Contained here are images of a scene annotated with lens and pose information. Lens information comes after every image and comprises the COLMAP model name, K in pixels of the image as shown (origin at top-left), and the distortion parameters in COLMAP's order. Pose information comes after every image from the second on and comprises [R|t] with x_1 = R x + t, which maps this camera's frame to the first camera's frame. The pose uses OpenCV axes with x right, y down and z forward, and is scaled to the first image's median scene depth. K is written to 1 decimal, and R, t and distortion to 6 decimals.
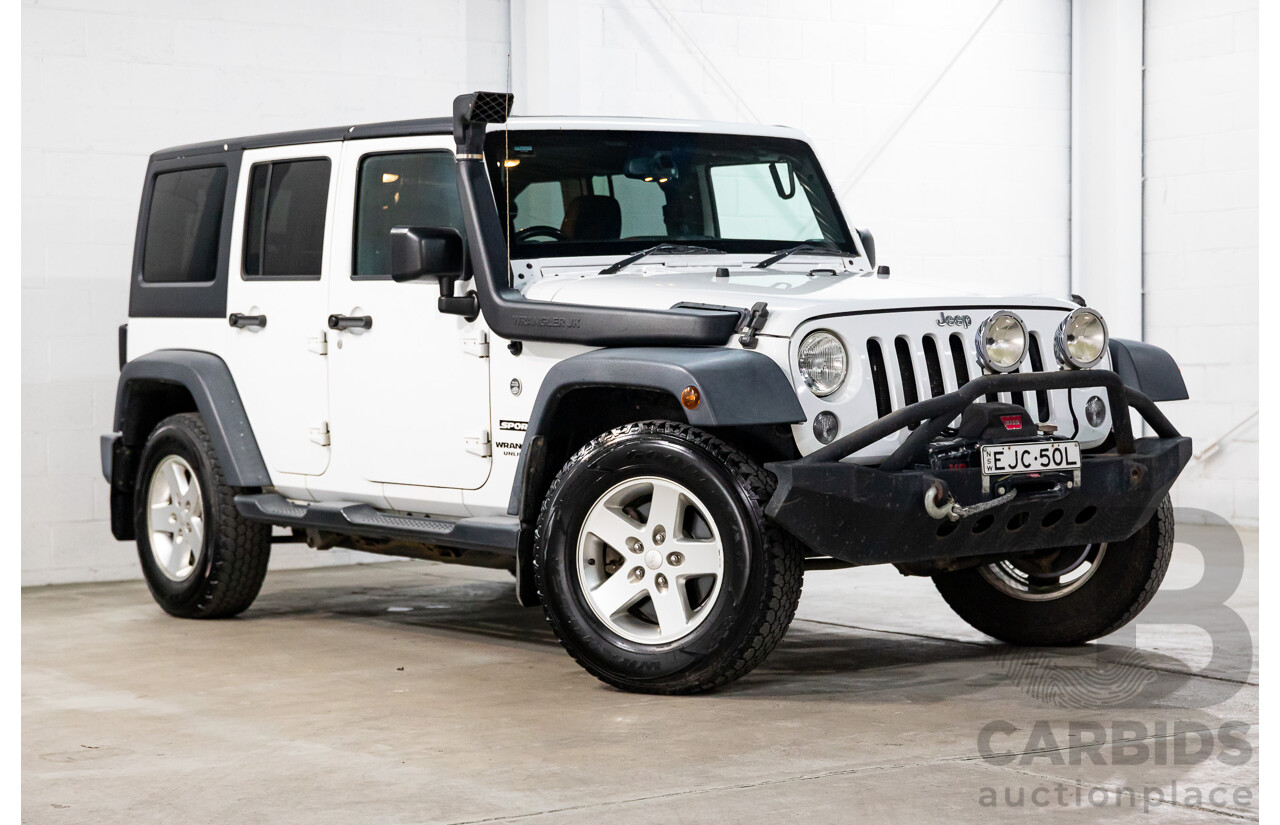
lens RADIAL K [[2705.7, 0, 560.5], [0, 2705.7, 411.8], [0, 0, 1]] dist [0.126792, 0.253940]
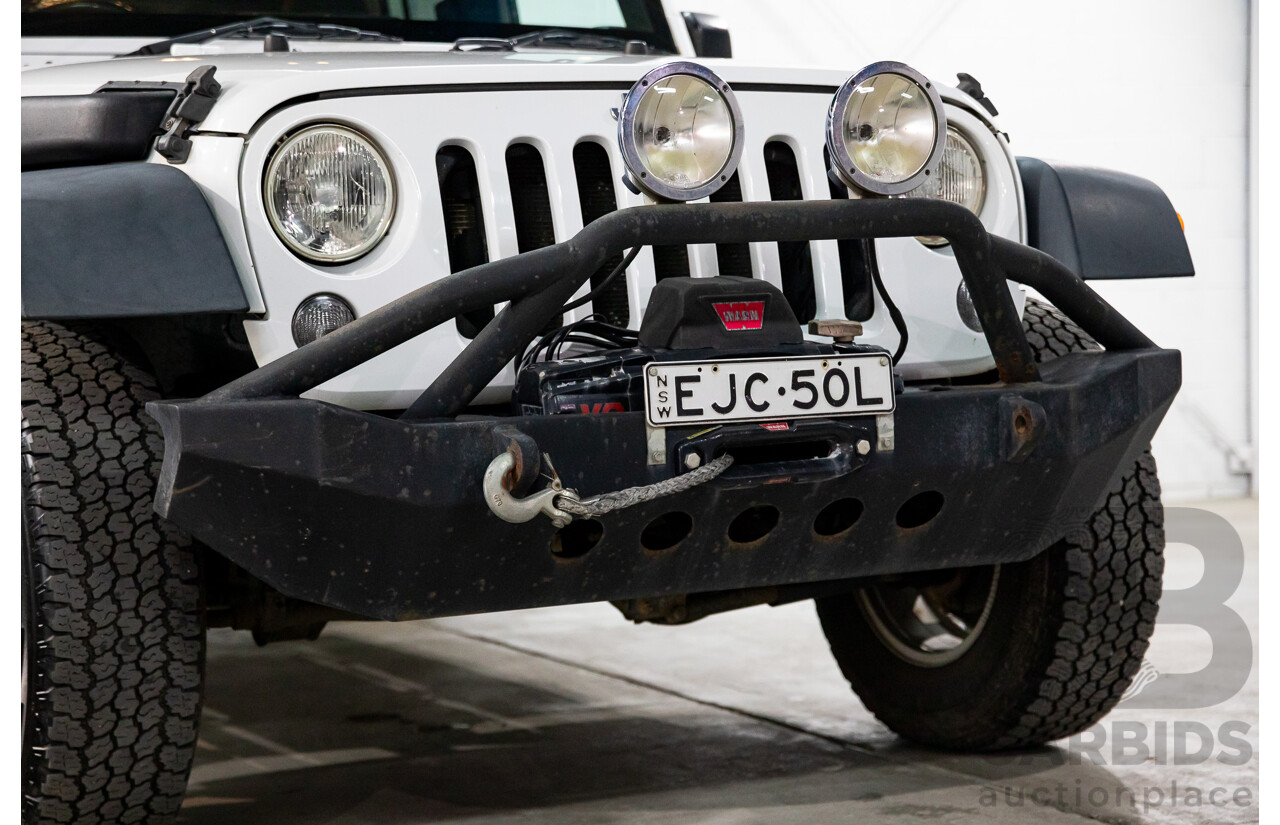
lens RADIAL K [[2705.7, 0, 560.5], [0, 2705.7, 411.8], [0, 0, 1]] dist [0.126792, 0.253940]
pose [[0.991157, -0.003078, -0.132658, 0.198260], [0.004836, 0.999905, 0.012933, 0.014496], [0.132606, -0.013460, 0.991077, 0.531818]]
